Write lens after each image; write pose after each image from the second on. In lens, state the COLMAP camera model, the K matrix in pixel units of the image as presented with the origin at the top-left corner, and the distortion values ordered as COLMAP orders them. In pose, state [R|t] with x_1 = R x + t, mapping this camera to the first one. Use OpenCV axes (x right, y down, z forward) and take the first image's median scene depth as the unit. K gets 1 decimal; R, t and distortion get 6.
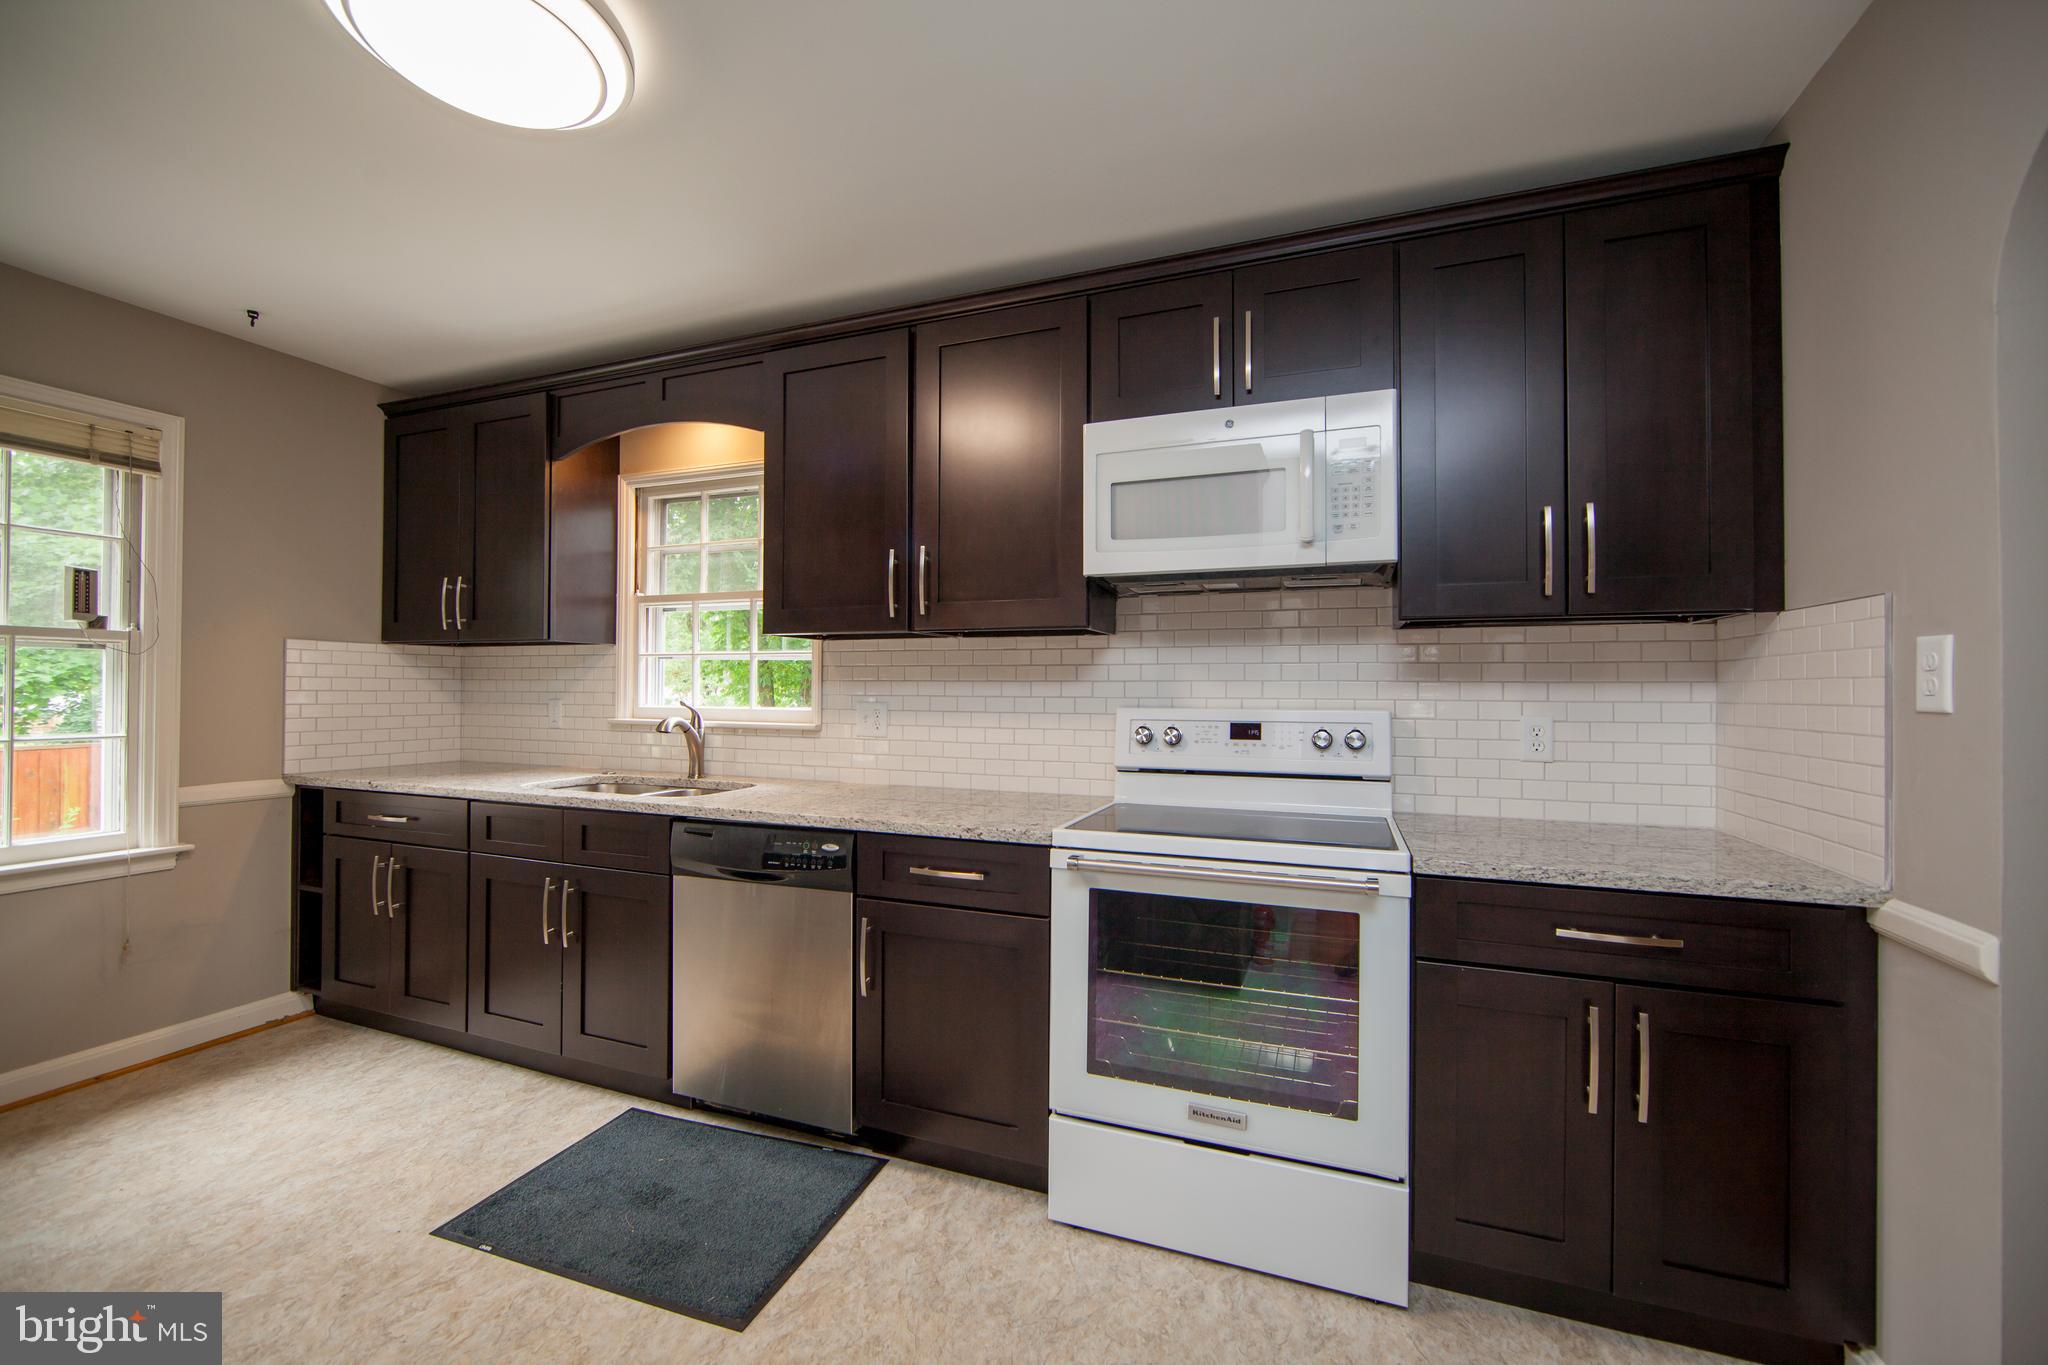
lens RADIAL K [[829.7, 0, 1024.0], [0, 829.7, 682.5], [0, 0, 1]] dist [-0.009995, 0.000192]
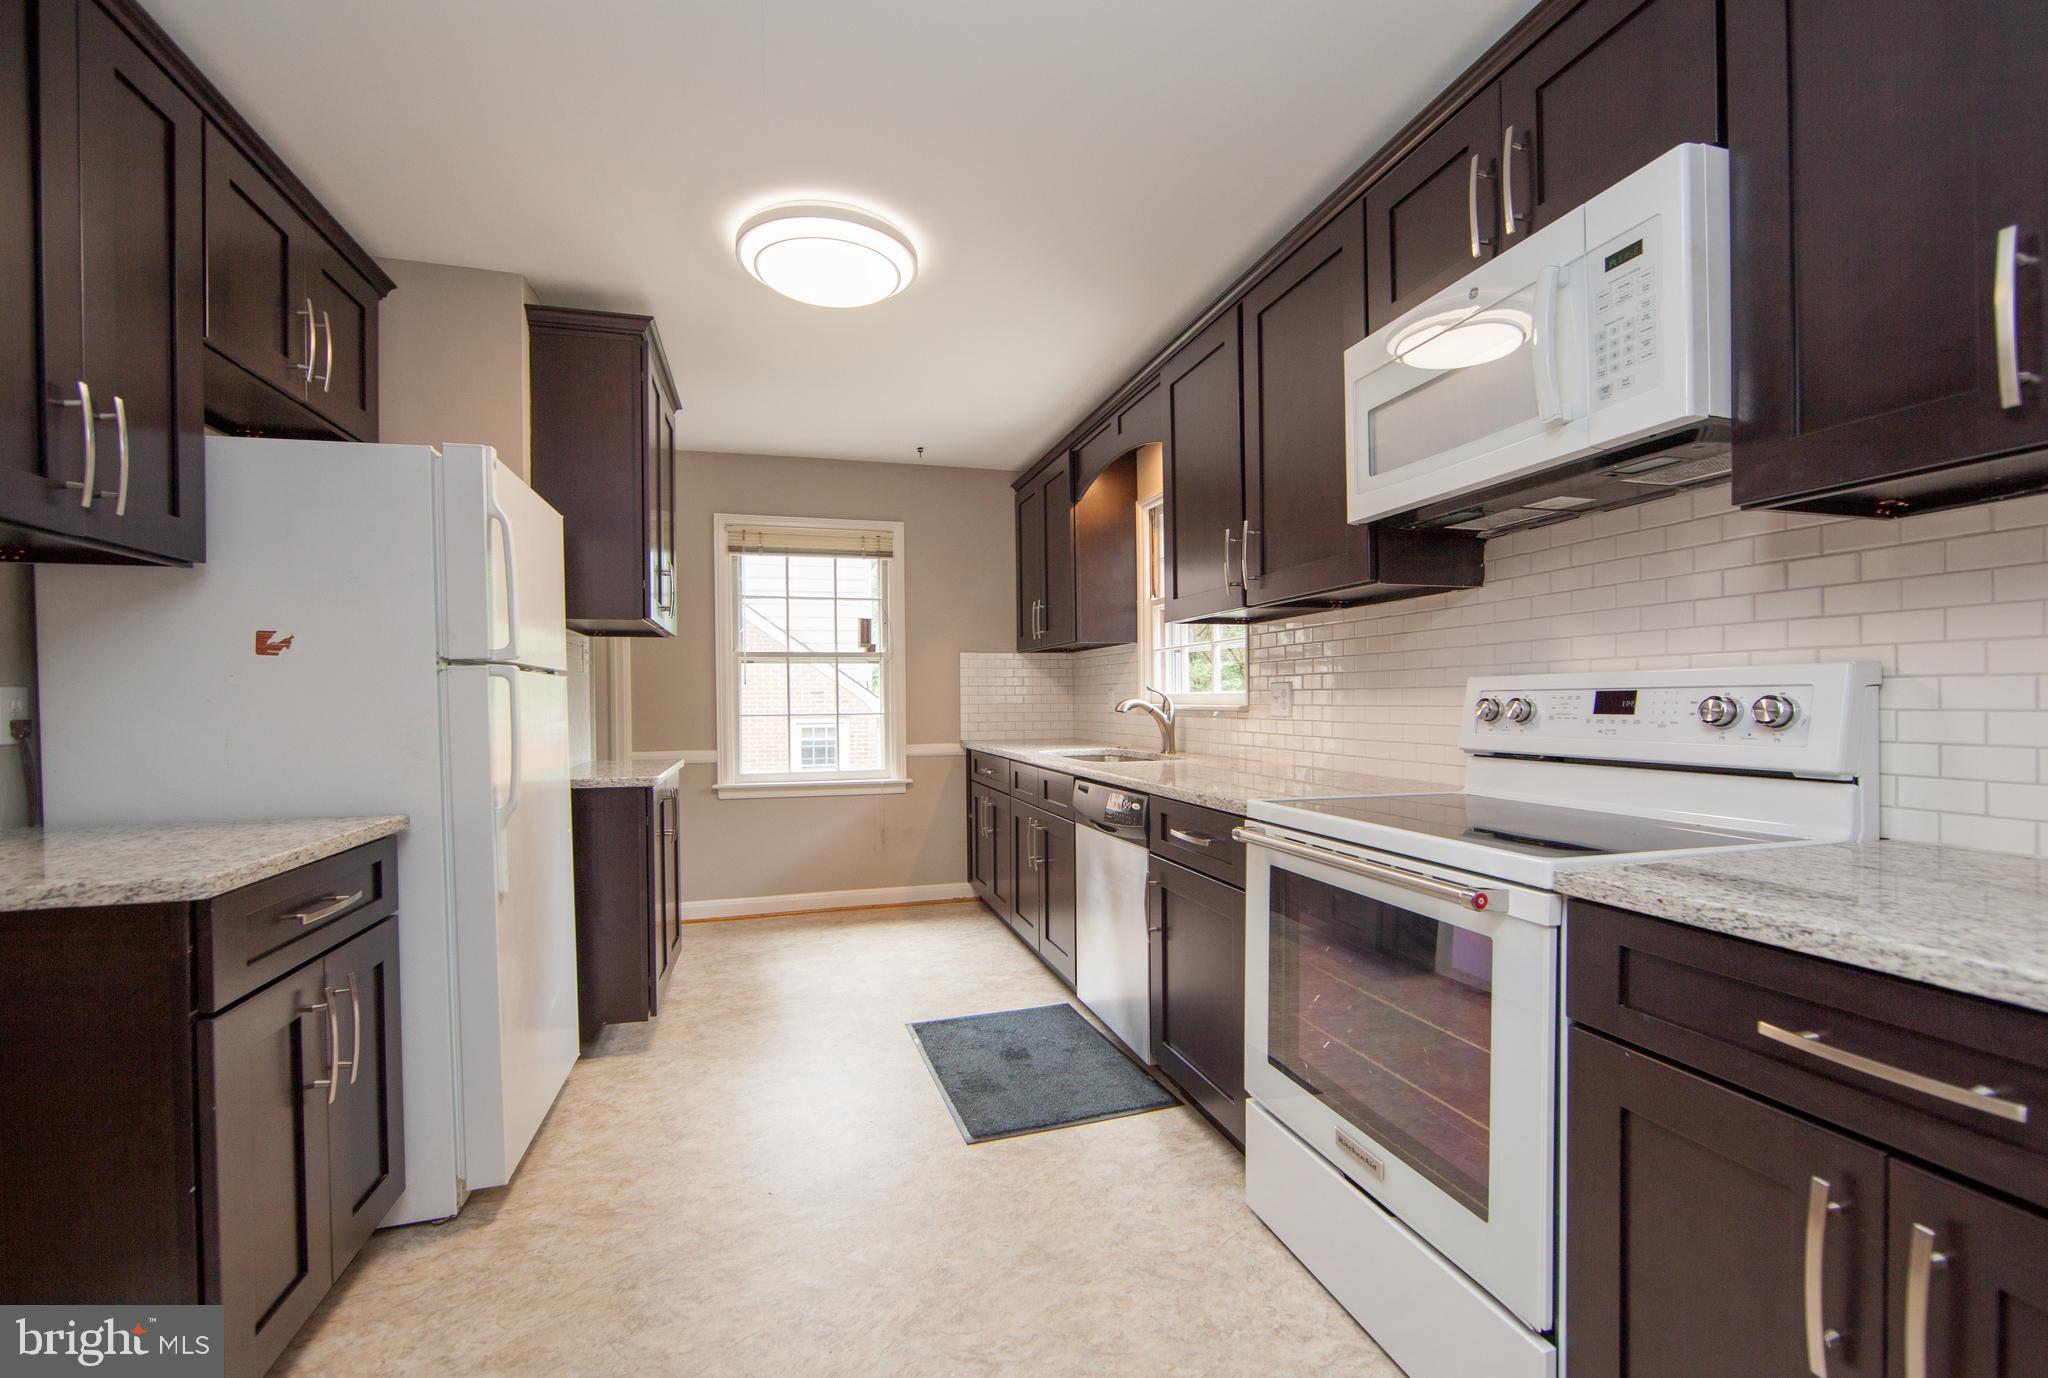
lens RADIAL K [[841.5, 0, 1021.8], [0, 841.5, 703.9], [0, 0, 1]] dist [-0.000478, 0.000008]
pose [[0.607272, -0.008456, -0.794449, 0.516935], [0.022270, 0.999732, 0.006382, 0.043400], [0.794182, -0.021568, 0.607297, 0.165037]]
